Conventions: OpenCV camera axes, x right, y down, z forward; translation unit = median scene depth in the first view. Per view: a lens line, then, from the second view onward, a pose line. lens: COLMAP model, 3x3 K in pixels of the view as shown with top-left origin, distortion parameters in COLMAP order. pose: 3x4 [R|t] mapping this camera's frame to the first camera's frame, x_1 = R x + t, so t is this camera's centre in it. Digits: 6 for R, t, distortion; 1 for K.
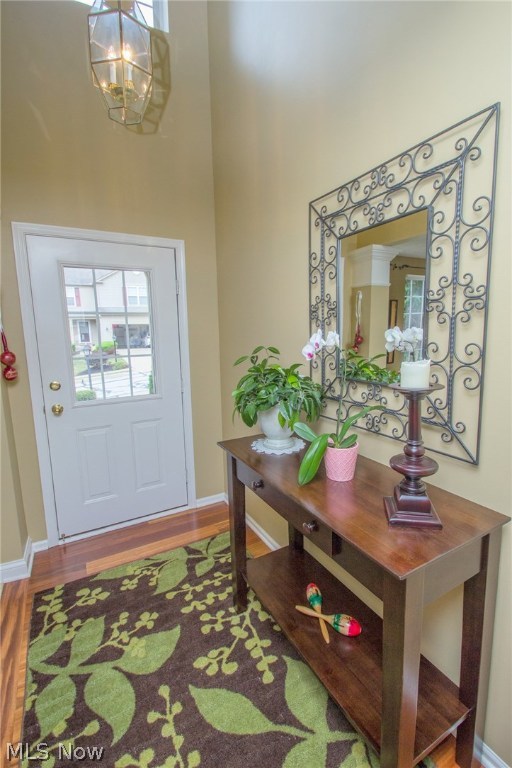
lens RADIAL K [[359.2, 0, 257.7], [0, 359.2, 378.5], [0, 0, 1]] dist [0.016361, -0.018143]
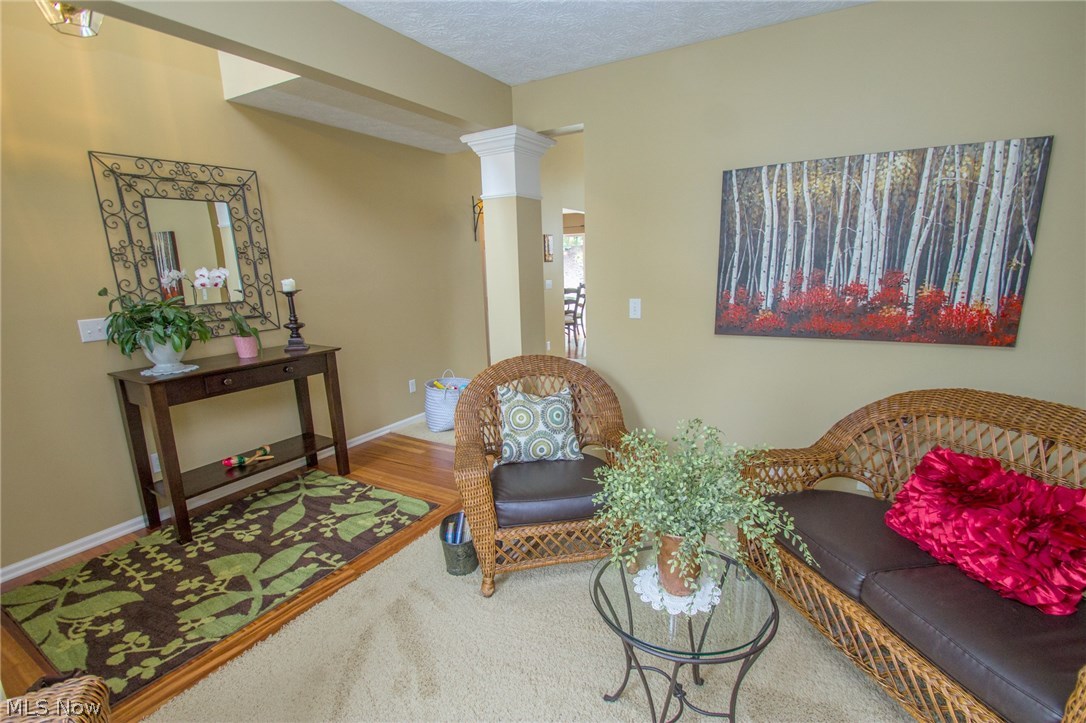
lens RADIAL K [[507.9, 0, 549.3], [0, 507.9, 385.0], [0, 0, 1]] dist [0.016361, -0.018143]
pose [[-0.507417, -0.160188, 0.846680, -2.065079], [0.167068, 0.945636, 0.279034, -0.022947], [-0.845350, 0.283040, -0.453070, 0.771115]]
